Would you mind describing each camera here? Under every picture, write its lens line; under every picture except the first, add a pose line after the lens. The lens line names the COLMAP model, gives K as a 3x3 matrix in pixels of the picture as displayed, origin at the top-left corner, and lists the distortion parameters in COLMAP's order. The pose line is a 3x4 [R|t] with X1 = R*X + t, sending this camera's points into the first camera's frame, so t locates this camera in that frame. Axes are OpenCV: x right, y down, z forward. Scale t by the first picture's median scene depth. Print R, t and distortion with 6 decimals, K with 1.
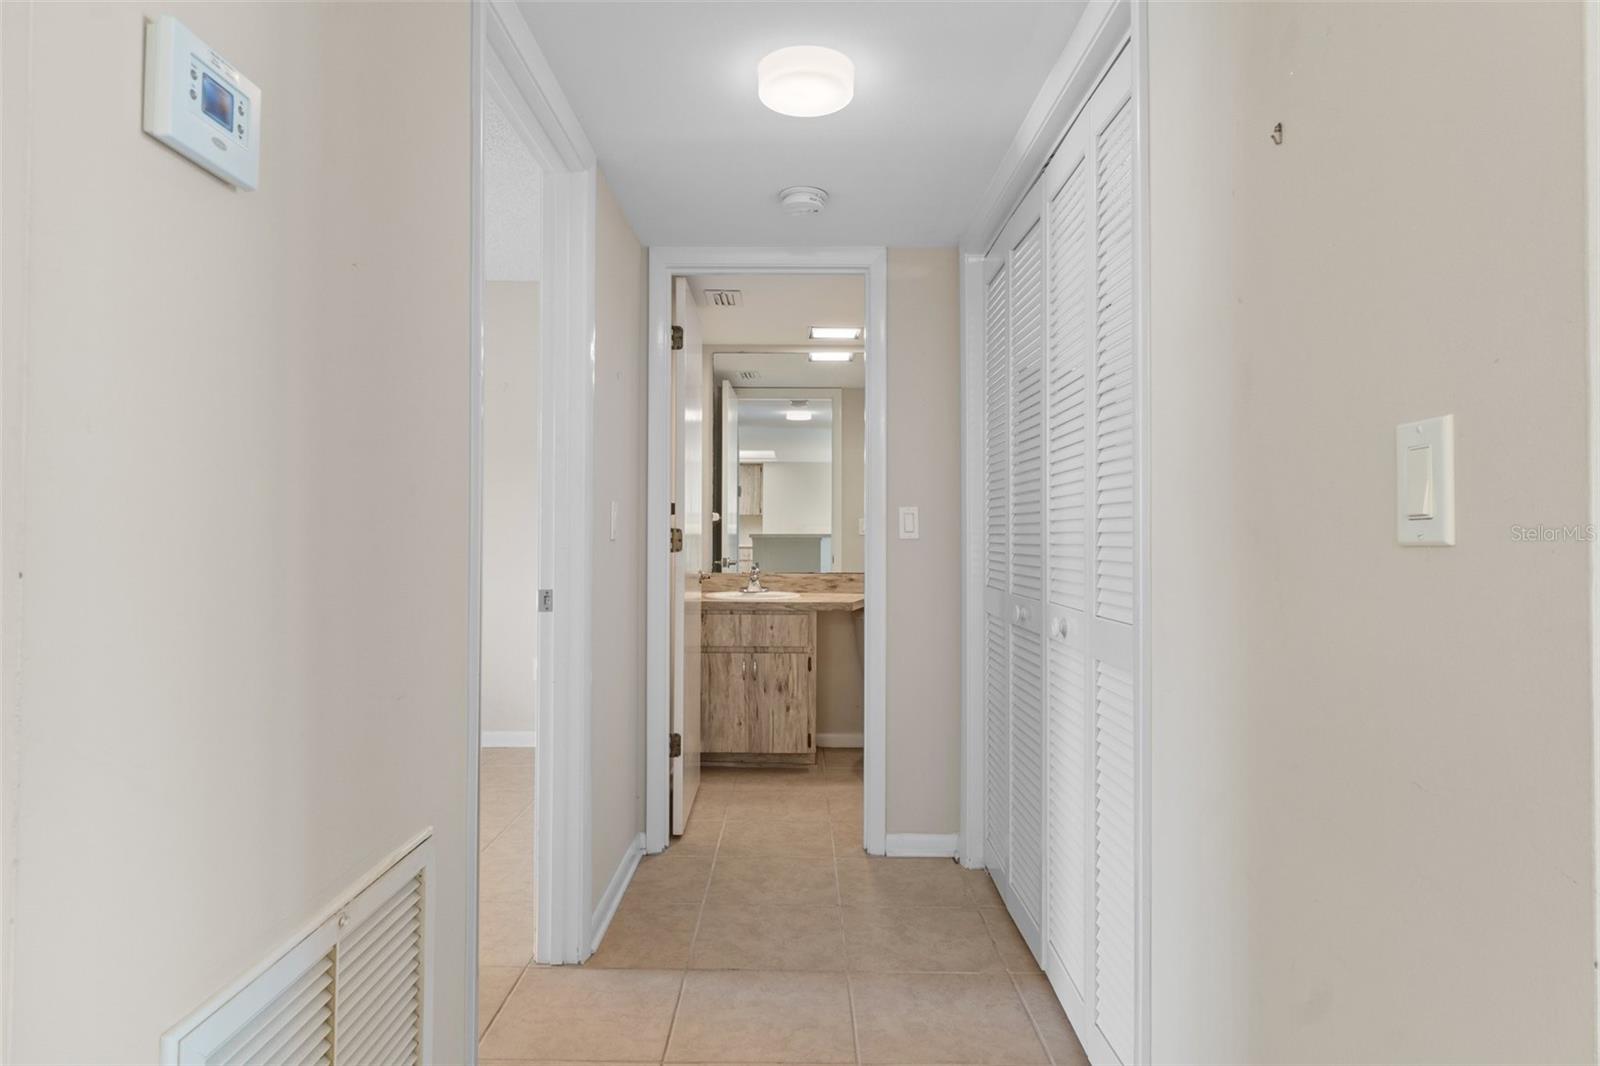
lens RADIAL K [[878.7, 0, 801.2], [0, 878.7, 514.9], [0, 0, 1]] dist [0.000517, -0.000413]
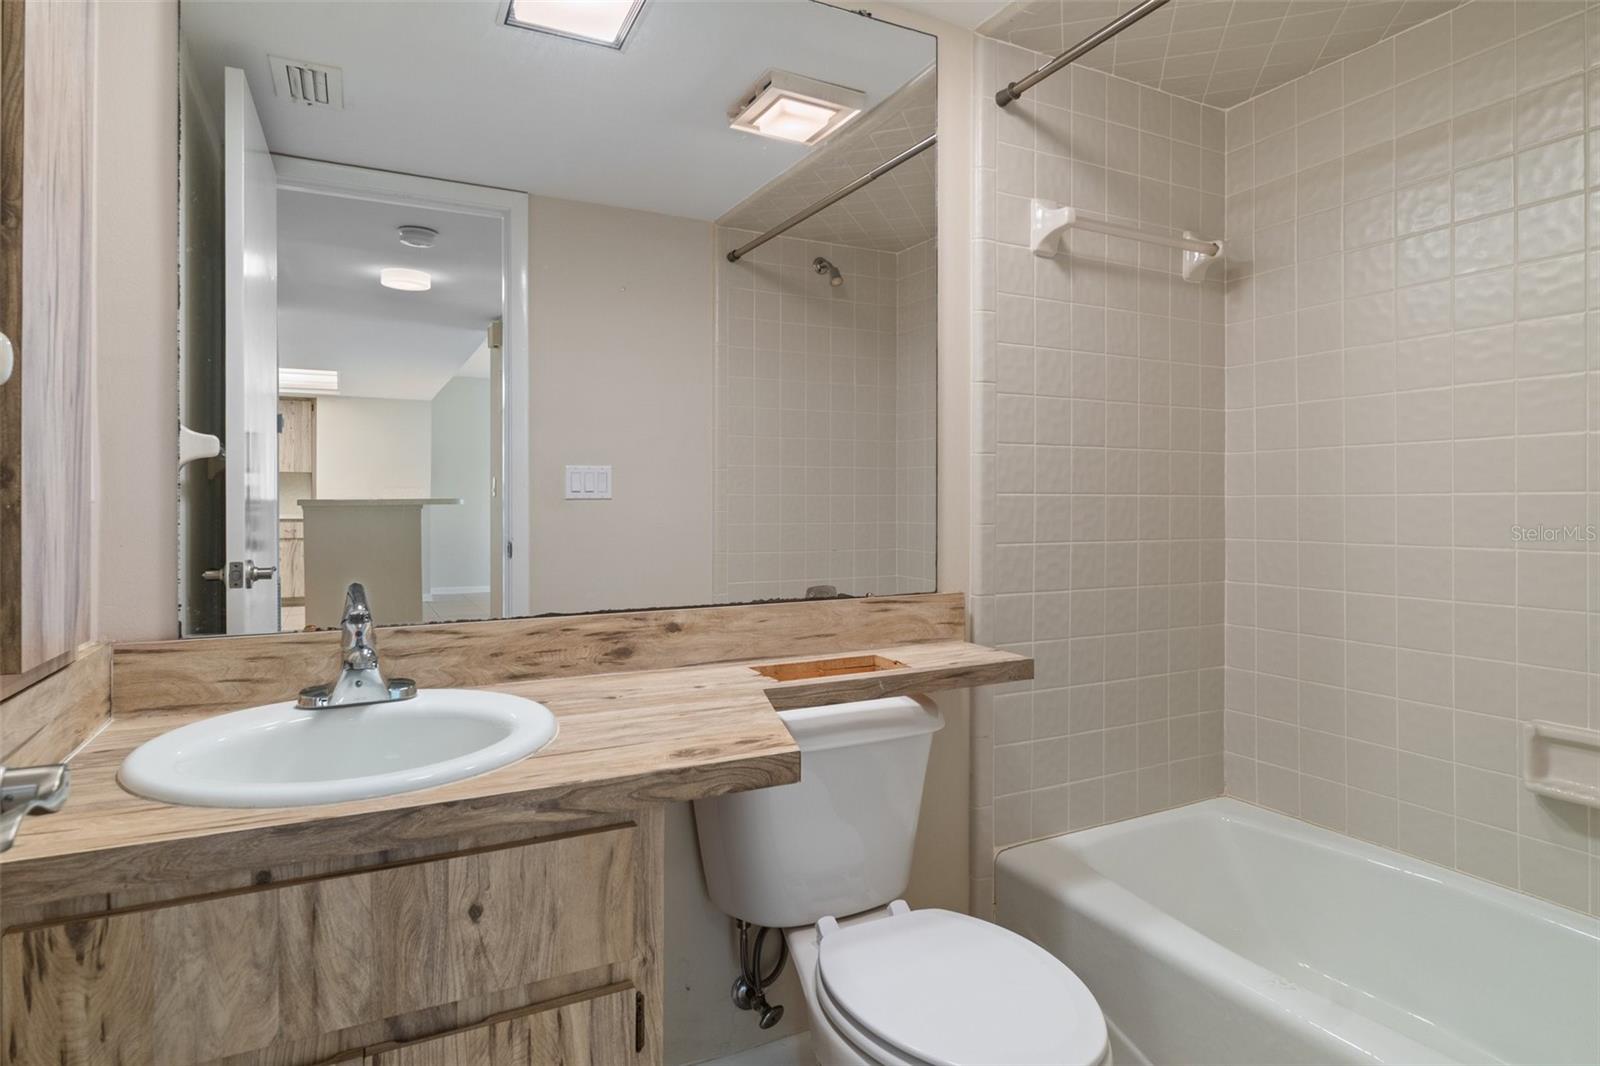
lens RADIAL K [[866.5, 0, 799.4], [0, 866.5, 497.7], [0, 0, 1]] dist [0.000354, -0.000123]
pose [[0.889838, -0.006036, 0.456236, -0.053434], [-0.003706, 0.999784, 0.020456, 0.016401], [-0.456261, -0.019893, 0.889624, 0.686314]]
